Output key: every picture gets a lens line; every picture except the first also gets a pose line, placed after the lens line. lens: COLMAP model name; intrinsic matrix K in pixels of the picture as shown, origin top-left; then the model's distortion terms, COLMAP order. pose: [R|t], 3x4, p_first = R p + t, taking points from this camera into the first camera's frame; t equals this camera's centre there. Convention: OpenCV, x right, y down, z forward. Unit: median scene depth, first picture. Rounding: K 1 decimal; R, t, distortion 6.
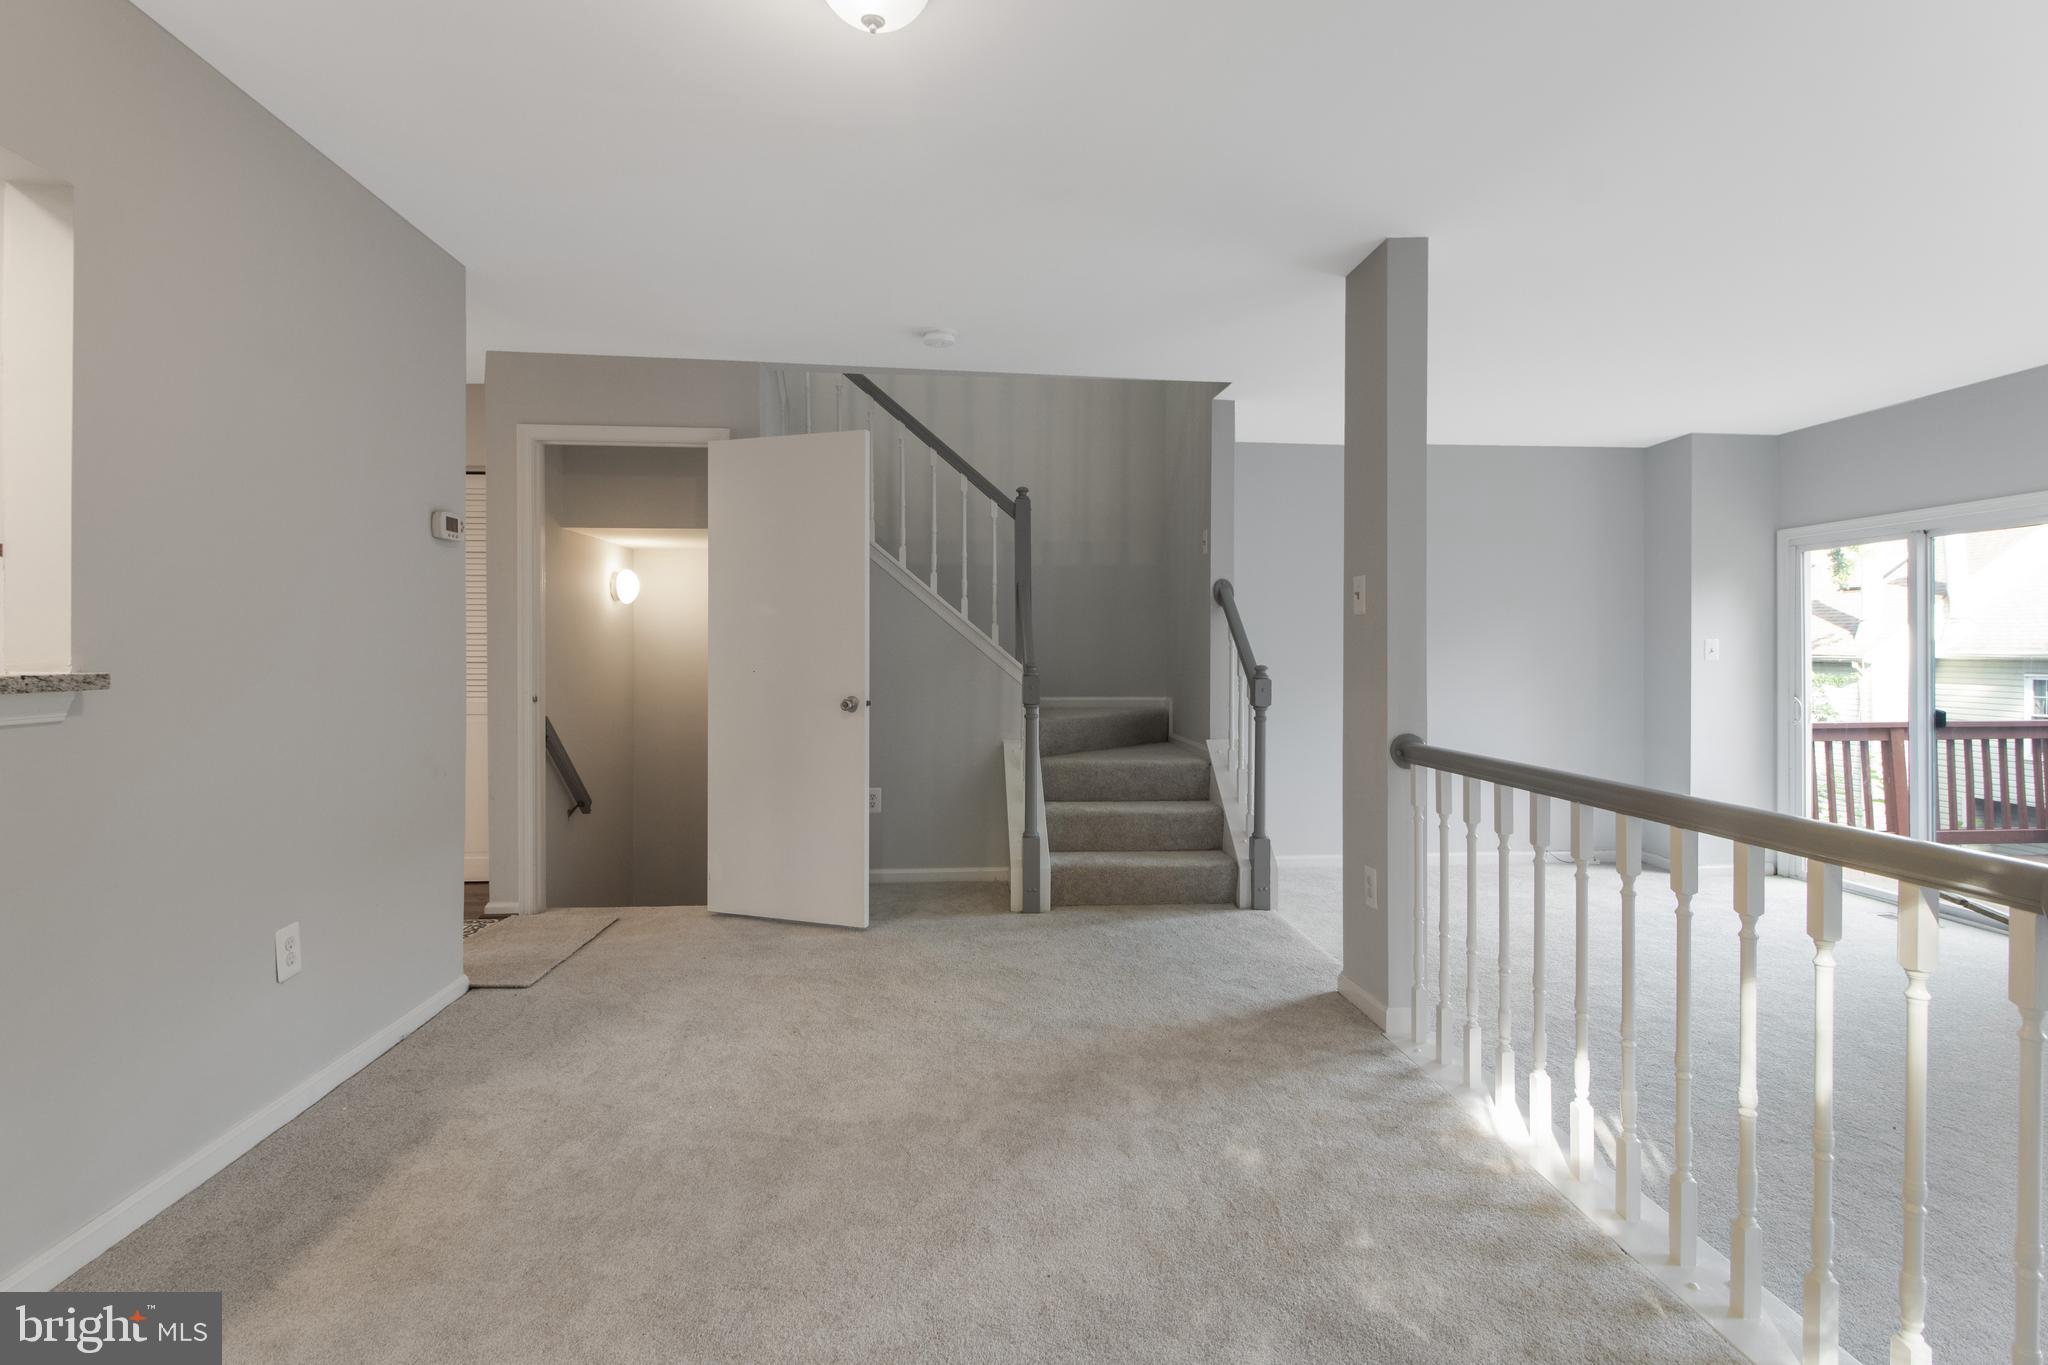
lens RADIAL K [[979.3, 0, 1021.1], [0, 979.3, 677.2], [0, 0, 1]] dist [0.003961, -0.000113]
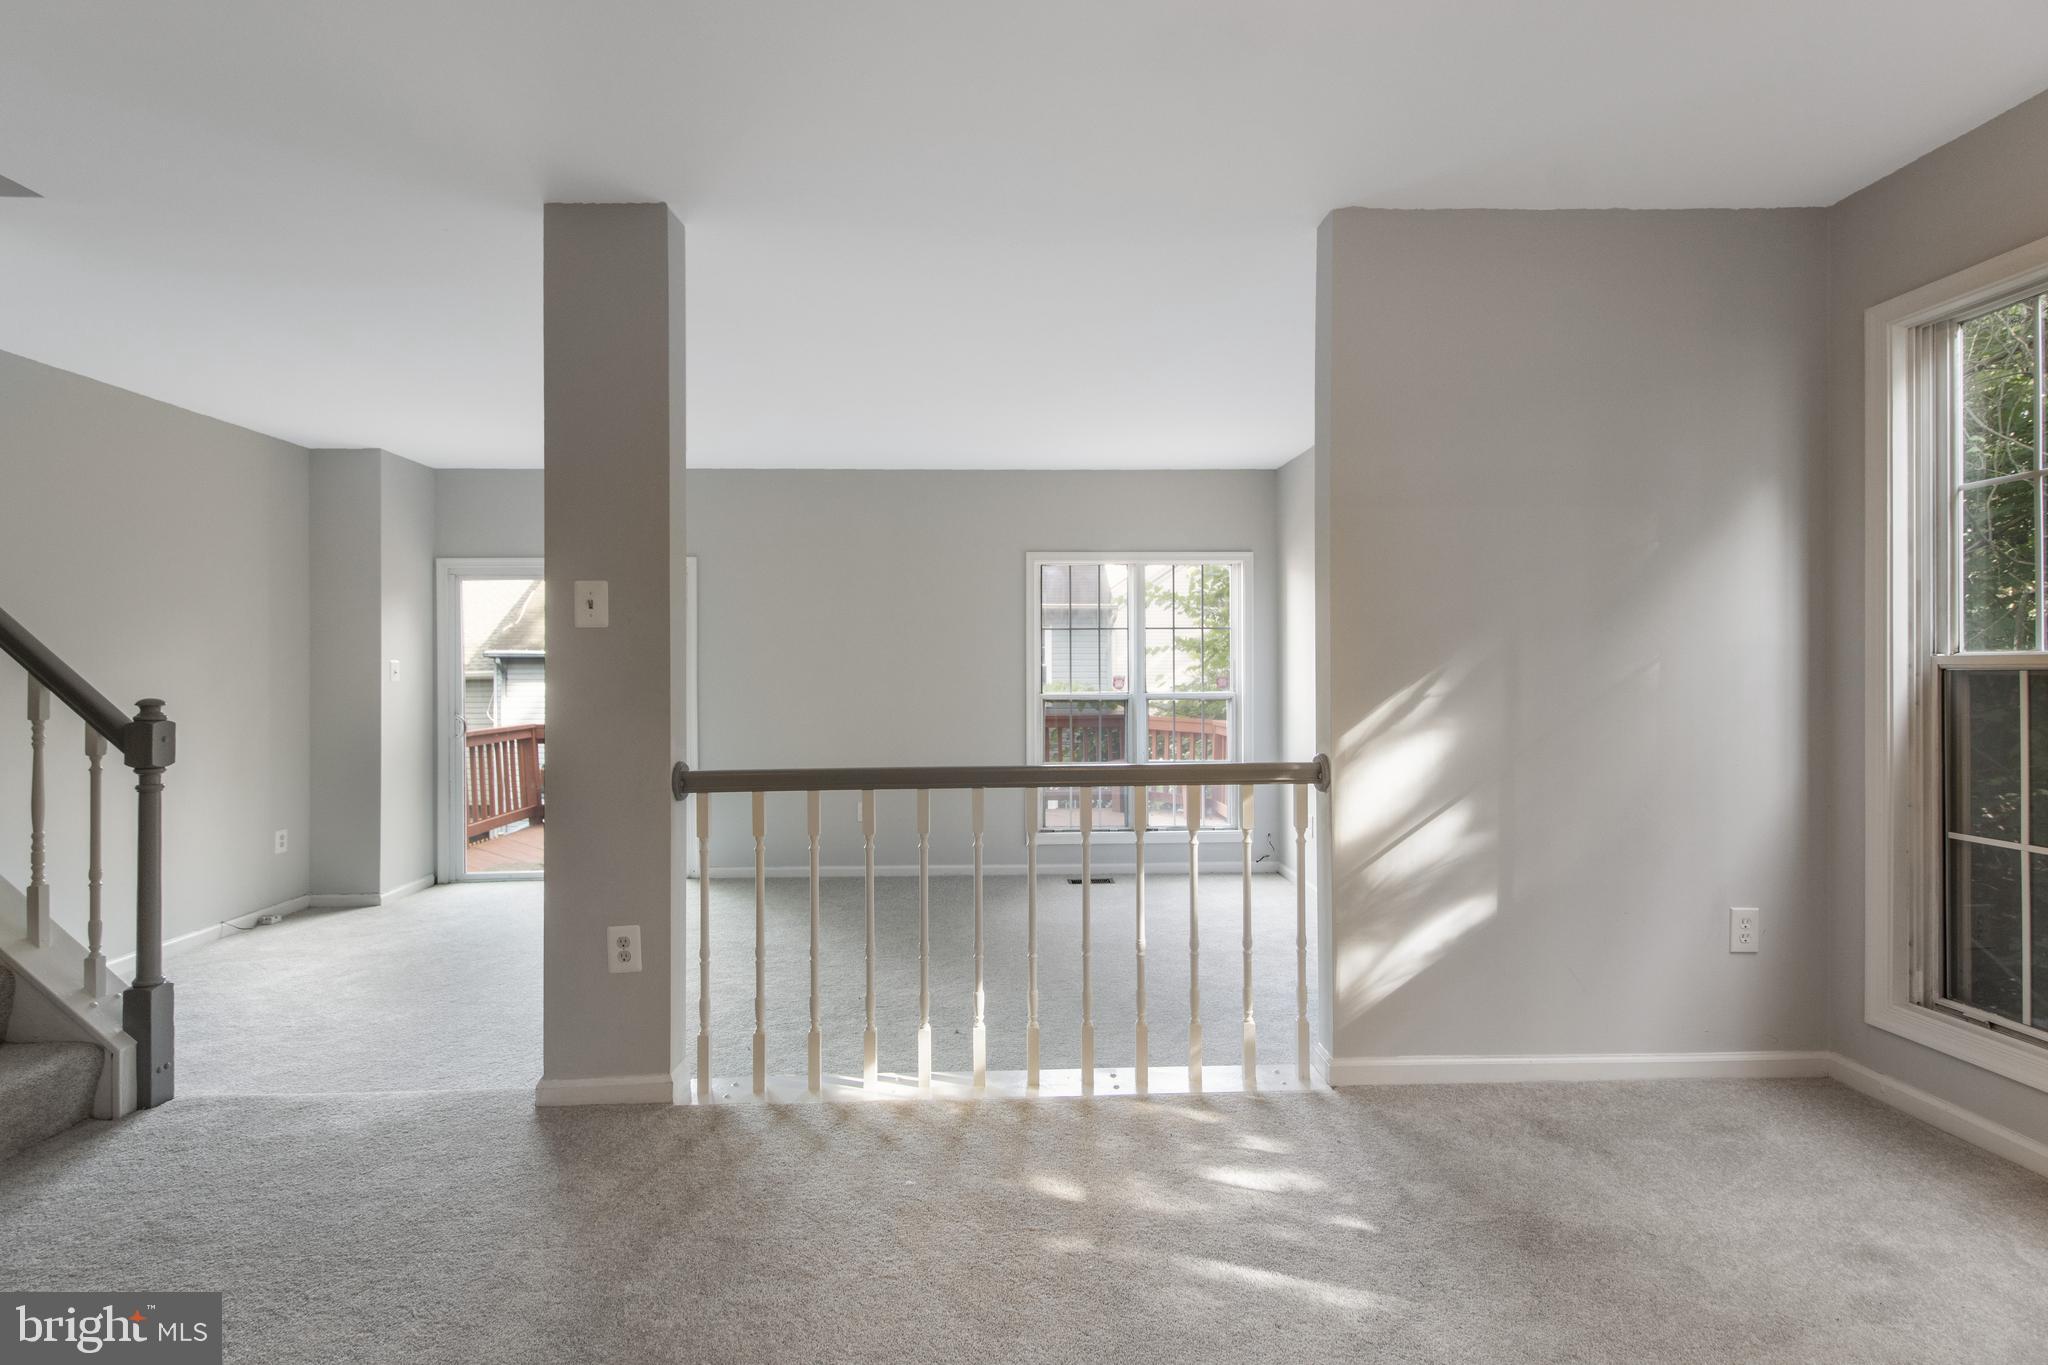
lens RADIAL K [[979.3, 0, 1009.6], [0, 979.3, 670.1], [0, 0, 1]] dist [0.003961, -0.000113]
pose [[0.041288, -0.006505, 0.999126, -0.340121], [0.036613, 0.999317, 0.004993, -0.013857], [-0.998476, 0.036375, 0.041498, 0.442446]]
